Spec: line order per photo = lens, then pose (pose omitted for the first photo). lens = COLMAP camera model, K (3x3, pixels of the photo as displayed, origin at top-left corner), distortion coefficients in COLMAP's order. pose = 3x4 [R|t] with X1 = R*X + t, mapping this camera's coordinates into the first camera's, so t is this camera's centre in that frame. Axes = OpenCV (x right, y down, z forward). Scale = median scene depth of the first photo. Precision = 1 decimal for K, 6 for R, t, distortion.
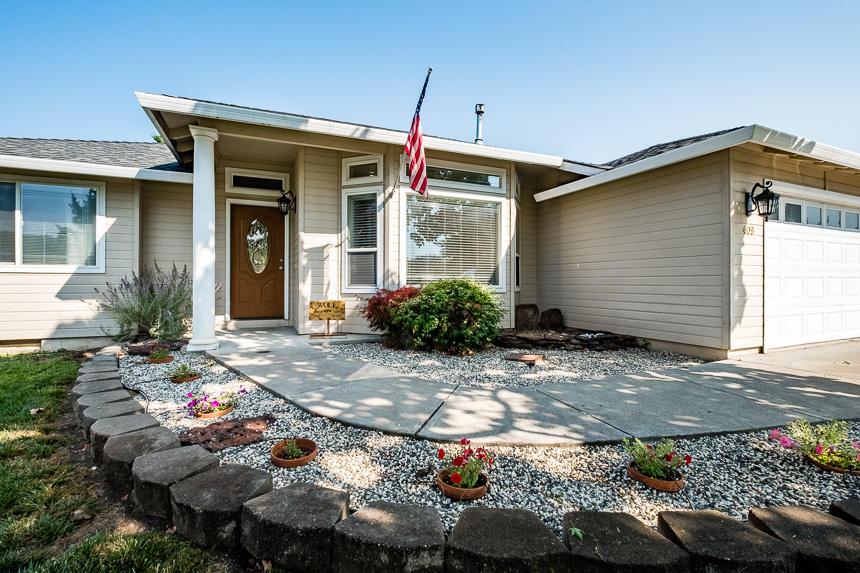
lens RADIAL K [[397.8, 0, 426.0], [0, 397.8, 275.9], [0, 0, 1]] dist [-0.003009, -0.000733]
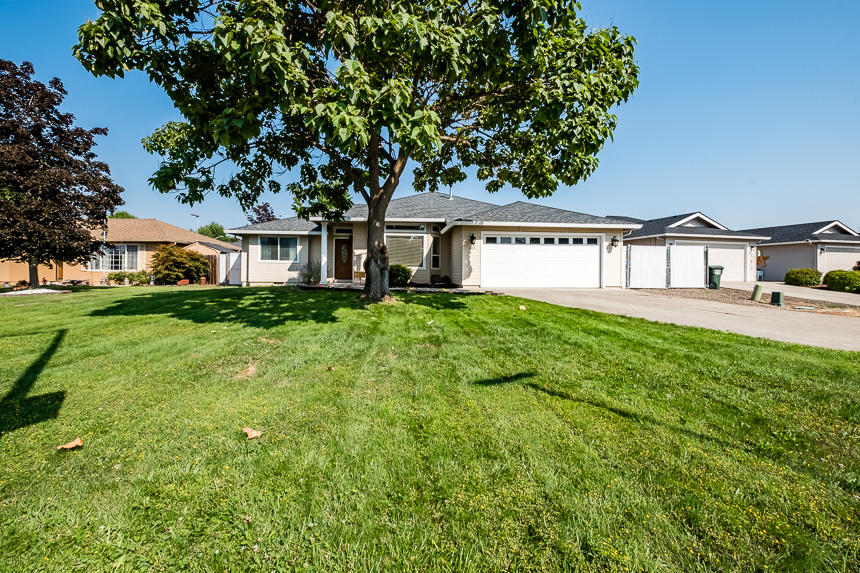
lens RADIAL K [[397.8, 0, 426.0], [0, 397.8, 275.9], [0, 0, 1]] dist [-0.003009, -0.000733]
pose [[0.947764, 0.006285, -0.318910, 1.170171], [-0.001668, 0.999890, 0.014748, 0.046834], [0.318968, -0.013446, 0.947670, -1.688433]]
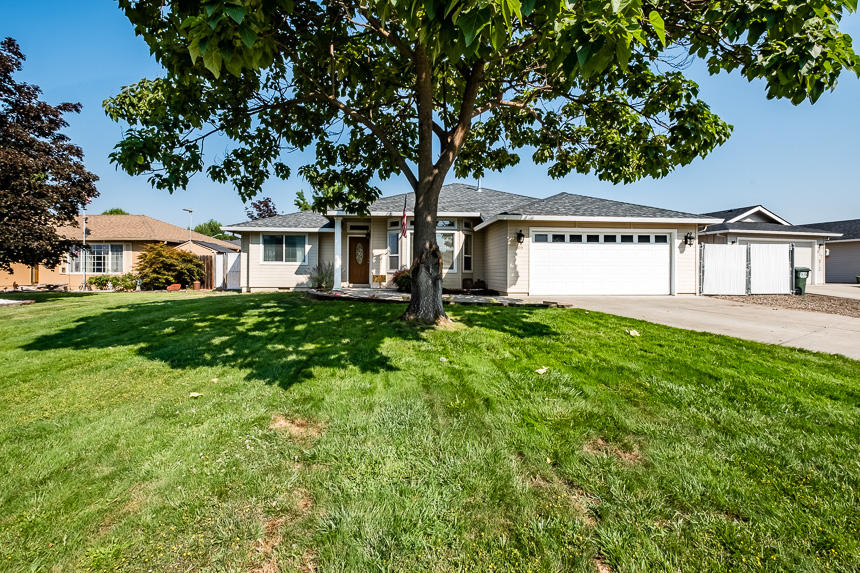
lens RADIAL K [[404.4, 0, 429.7], [0, 404.4, 278.4], [0, 0, 1]] dist [-0.002926, -0.001329]
pose [[0.948476, 0.007461, -0.316761, 0.878809], [0.000961, 0.999650, 0.026422, 0.013024], [0.316848, -0.025365, 0.948137, -1.381879]]
